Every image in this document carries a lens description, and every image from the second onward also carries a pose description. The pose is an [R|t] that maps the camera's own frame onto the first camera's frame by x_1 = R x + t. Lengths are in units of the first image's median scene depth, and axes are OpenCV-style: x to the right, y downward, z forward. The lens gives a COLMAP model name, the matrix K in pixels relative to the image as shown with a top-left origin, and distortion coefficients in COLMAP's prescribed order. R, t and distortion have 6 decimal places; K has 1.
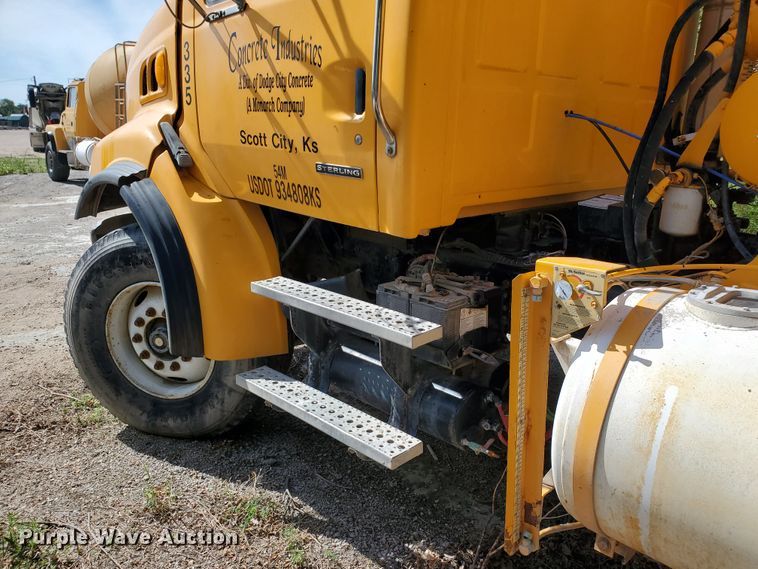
lens RADIAL K [[629.0, 0, 395.8], [0, 629.0, 304.0], [0, 0, 1]] dist [0.000765, -0.002283]
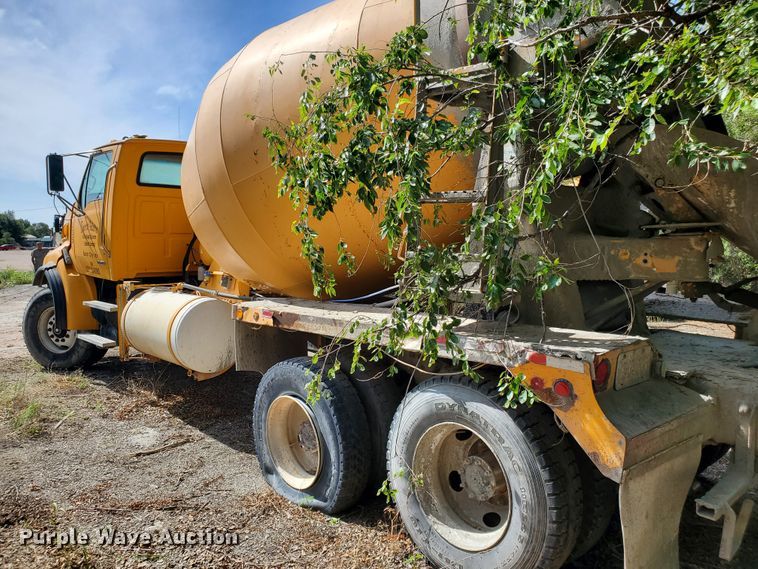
lens RADIAL K [[614.8, 0, 369.1], [0, 614.8, 285.3], [0, 0, 1]] dist [0.023258, 0.002844]
pose [[0.998743, -0.007577, -0.049556, 1.185464], [-0.002772, 0.978654, -0.205496, 0.456560], [0.050055, 0.205375, 0.977402, -1.679165]]
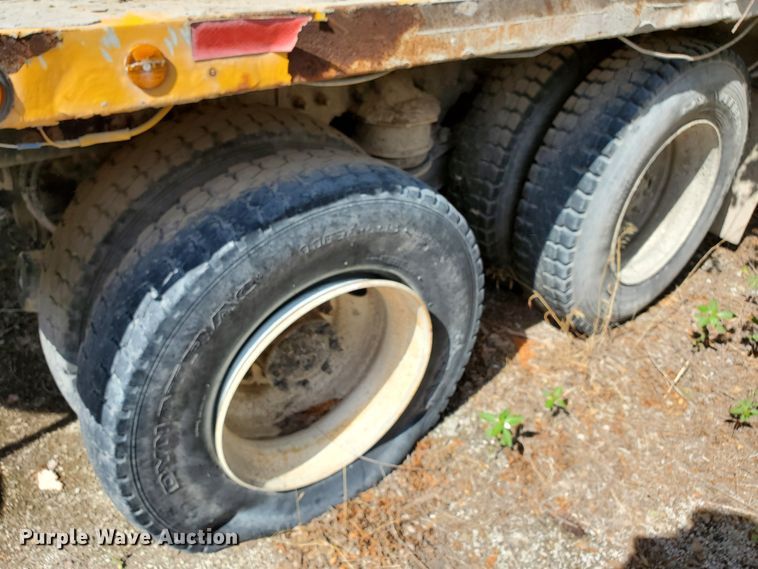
lens RADIAL K [[614.8, 0, 369.1], [0, 614.8, 285.3], [0, 0, 1]] dist [0.023258, 0.002844]
pose [[0.133488, -0.526567, 0.839588, 0.516503], [0.248338, 0.837914, 0.486033, 0.181626], [-0.959432, 0.143622, 0.242618, -0.327602]]
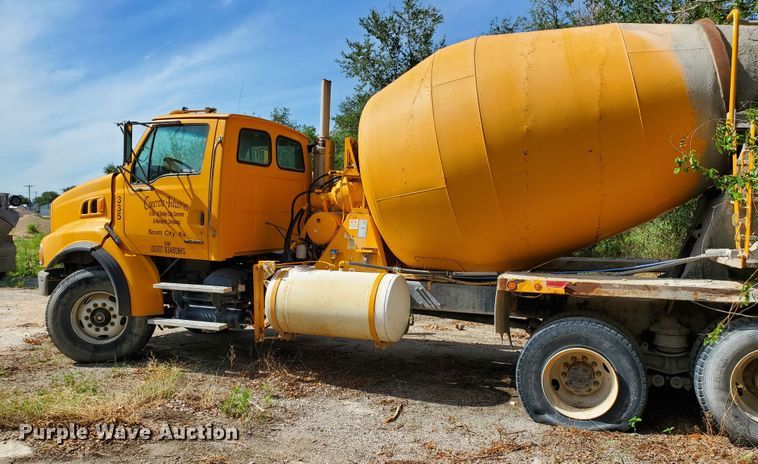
lens RADIAL K [[603.2, 0, 397.3], [0, 603.2, 252.1], [0, 0, 1]] dist [-0.000410, 0.000098]
pose [[0.906517, -0.030501, 0.421066, -0.352418], [0.115480, 0.977262, -0.177828, 0.391525], [-0.406068, 0.209829, 0.889427, -1.664171]]
